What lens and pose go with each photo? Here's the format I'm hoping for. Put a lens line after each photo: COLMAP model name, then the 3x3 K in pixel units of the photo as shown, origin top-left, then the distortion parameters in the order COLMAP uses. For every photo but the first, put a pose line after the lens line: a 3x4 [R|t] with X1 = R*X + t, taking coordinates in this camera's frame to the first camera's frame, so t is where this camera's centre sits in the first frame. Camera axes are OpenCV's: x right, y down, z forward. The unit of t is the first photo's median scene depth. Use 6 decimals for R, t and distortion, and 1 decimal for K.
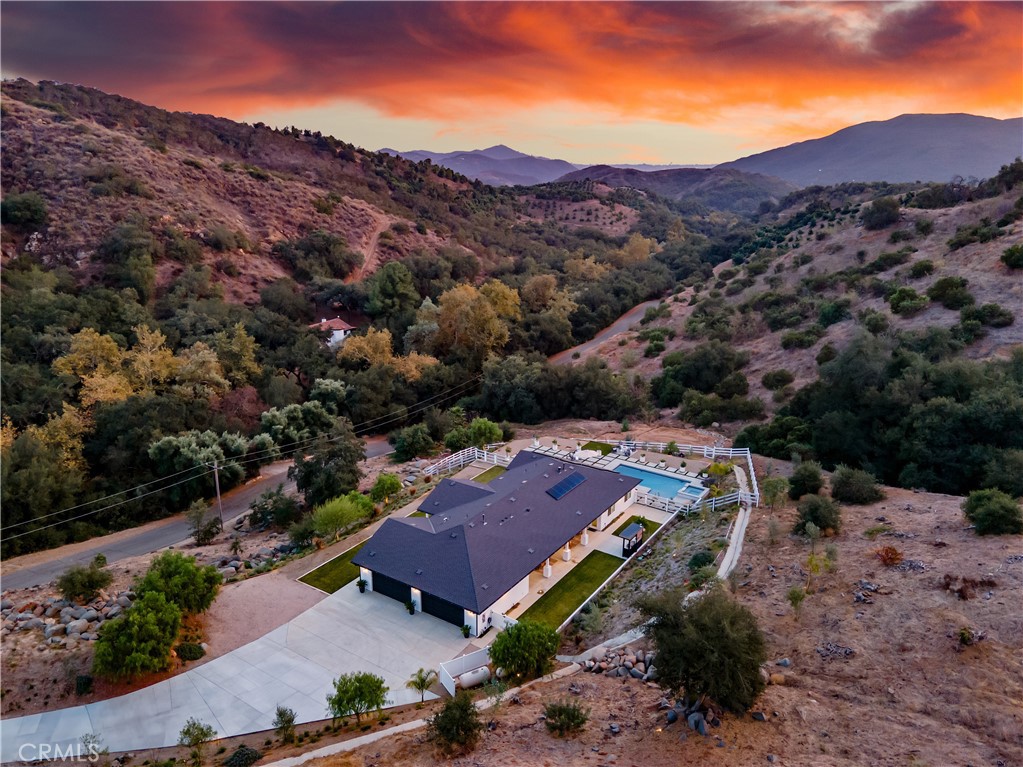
lens RADIAL K [[744.4, 0, 522.5], [0, 744.4, 382.5], [0, 0, 1]] dist [0.039301, 0.010568]
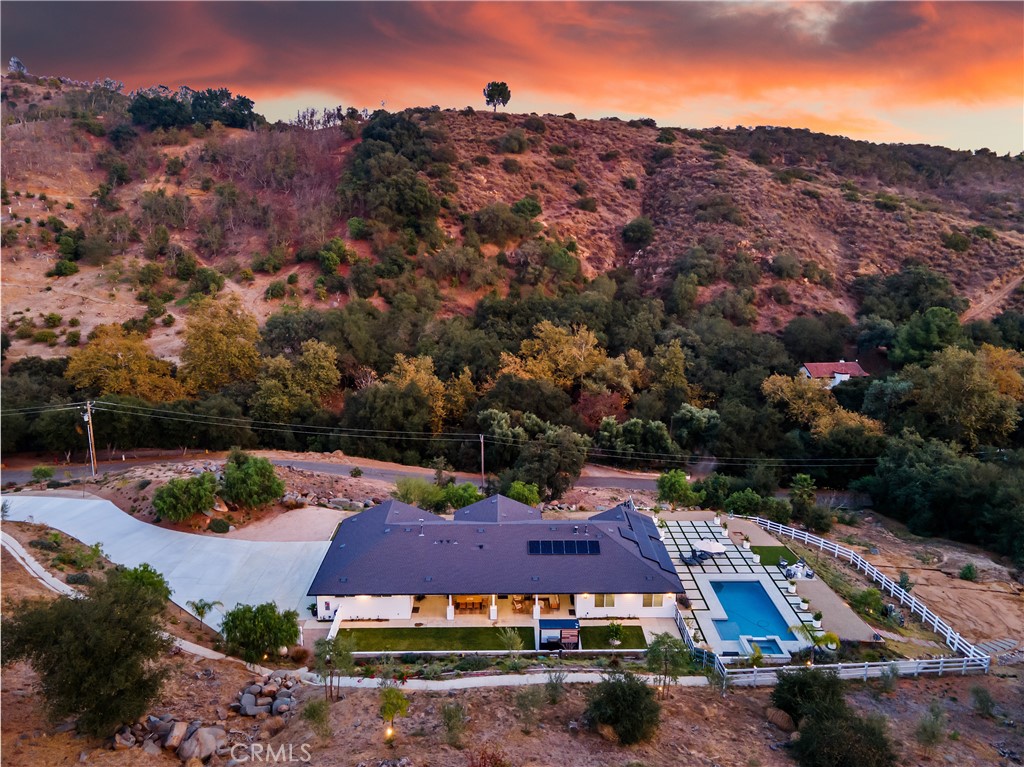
lens RADIAL K [[745.1, 0, 523.0], [0, 745.1, 382.5], [0, 0, 1]] dist [0.039301, 0.010568]
pose [[0.569140, 0.204095, -0.796508, 0.231354], [-0.238657, 0.968006, 0.077508, -0.034678], [0.786843, 0.145979, 0.599640, 0.143815]]
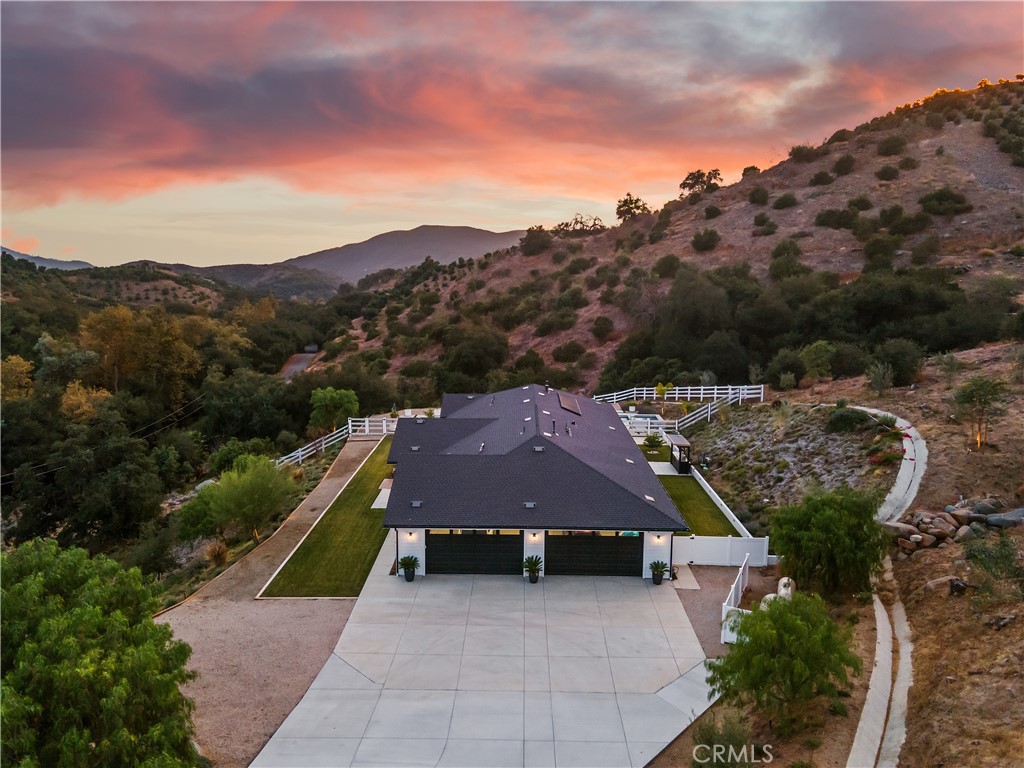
lens RADIAL K [[745.1, 0, 523.0], [0, 745.1, 383.0], [0, 0, 1]] dist [0.039301, 0.010568]
pose [[0.844779, -0.091615, 0.527214, -0.120680], [0.155794, 0.984663, -0.078529, 0.057741], [-0.511934, 0.148476, 0.846096, 0.144185]]
